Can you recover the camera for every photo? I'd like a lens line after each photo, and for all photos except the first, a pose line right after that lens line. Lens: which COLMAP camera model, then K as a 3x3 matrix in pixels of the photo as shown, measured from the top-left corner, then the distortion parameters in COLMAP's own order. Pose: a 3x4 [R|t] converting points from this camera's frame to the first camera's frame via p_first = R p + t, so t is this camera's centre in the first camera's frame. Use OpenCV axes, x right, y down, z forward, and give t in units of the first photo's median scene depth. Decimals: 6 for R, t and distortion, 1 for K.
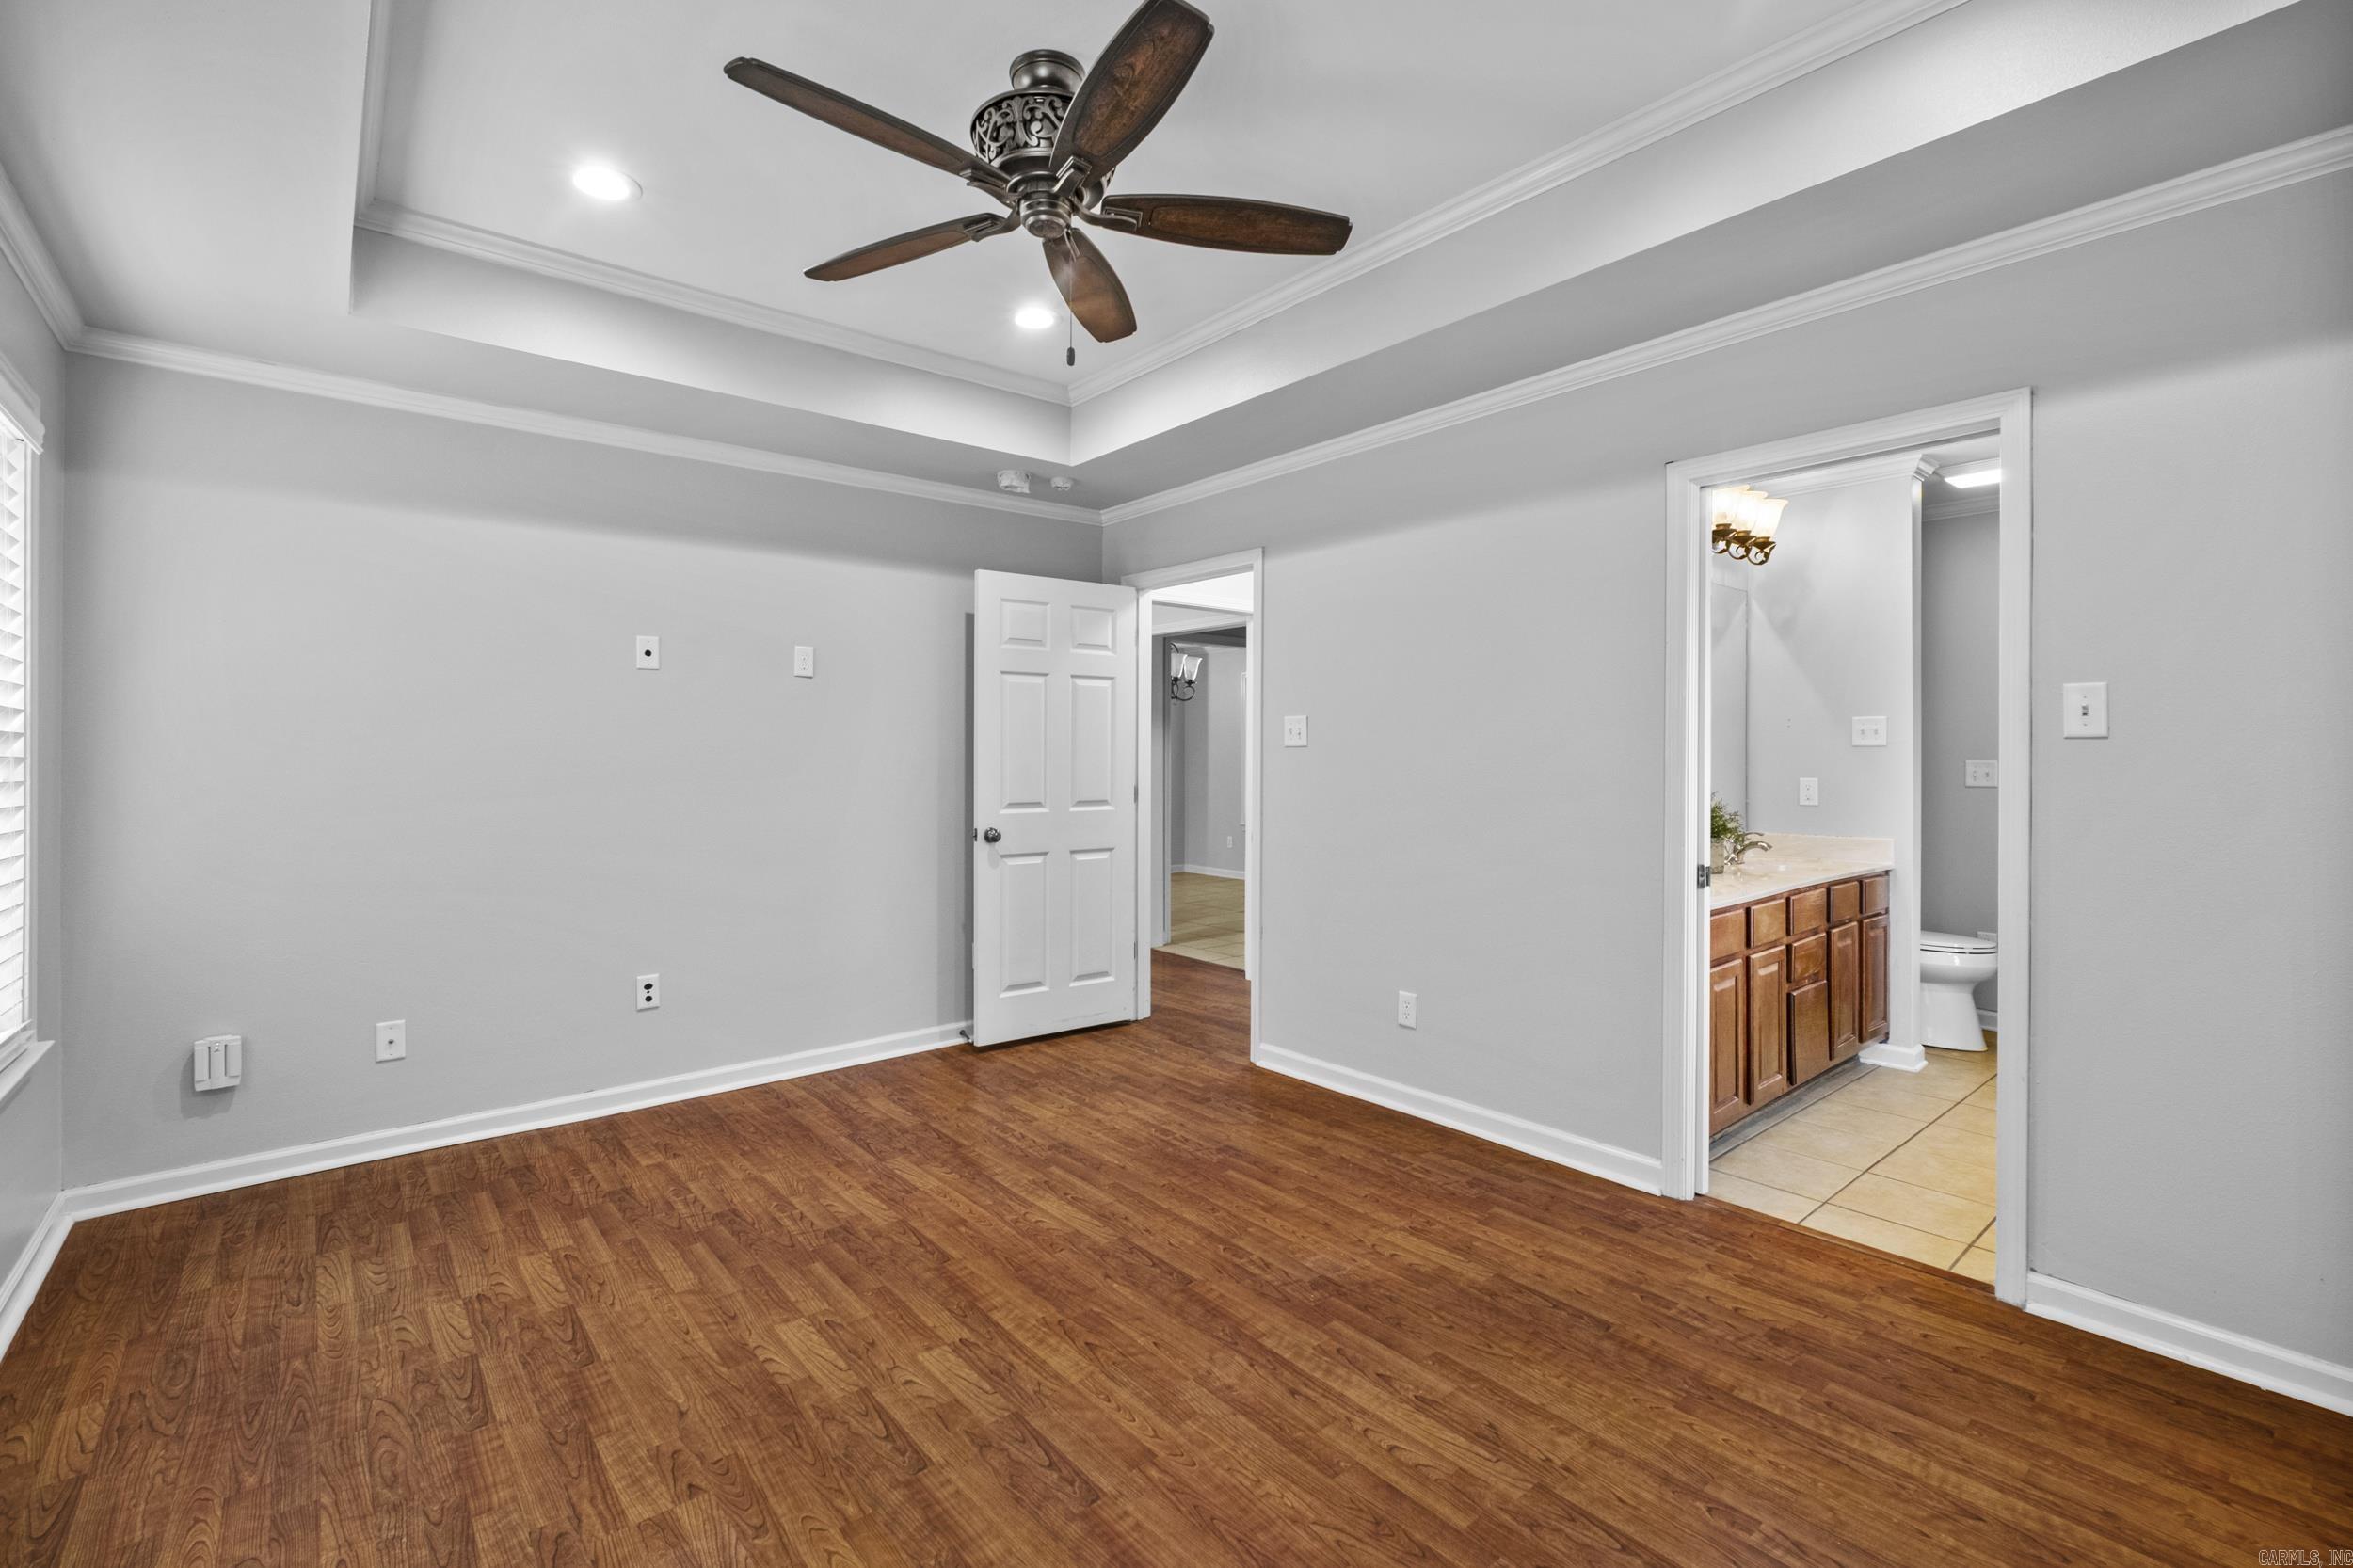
lens RADIAL K [[1023.8, 0, 1178.7], [0, 1023.8, 771.6], [0, 0, 1]] dist [-0.006364, -0.000659]
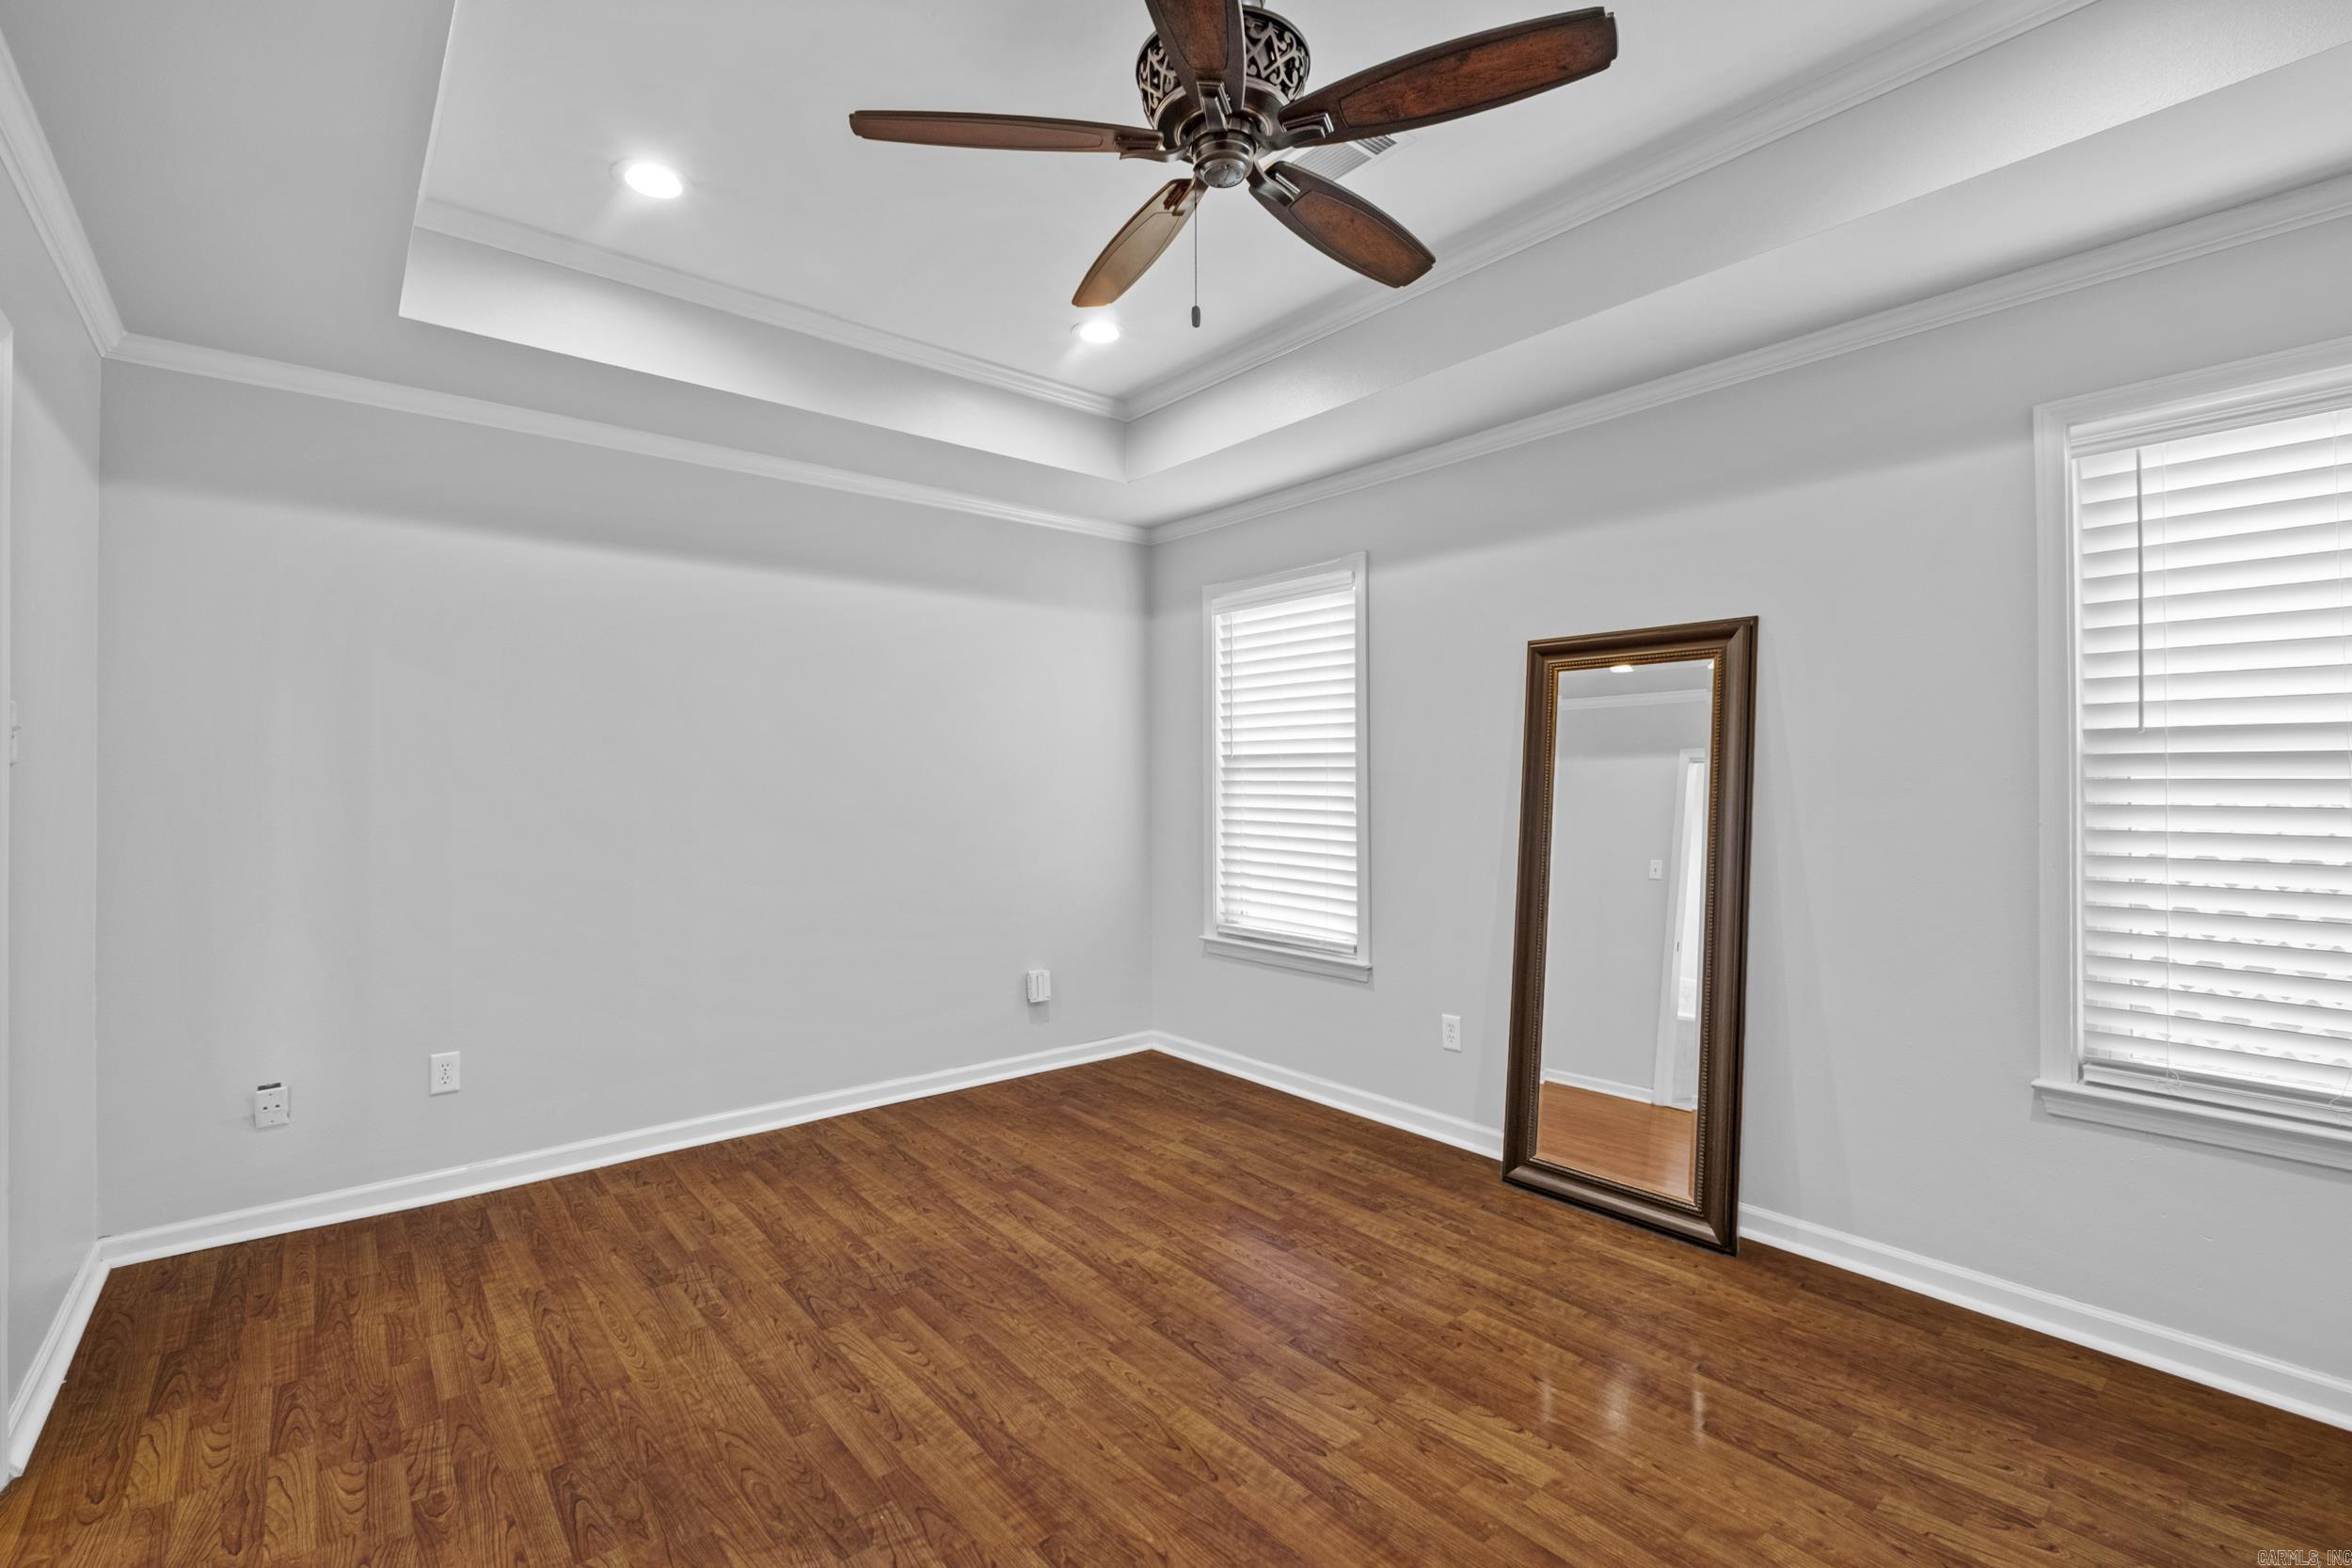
lens RADIAL K [[1023.2, 0, 1173.4], [0, 1023.2, 776.5], [0, 0, 1]] dist [-0.006364, -0.000659]
pose [[-0.999979, 0.003611, 0.005330, -0.098248], [0.003667, 0.999936, 0.010661, -0.031713], [-0.005291, 0.010680, -0.999929, 1.993892]]
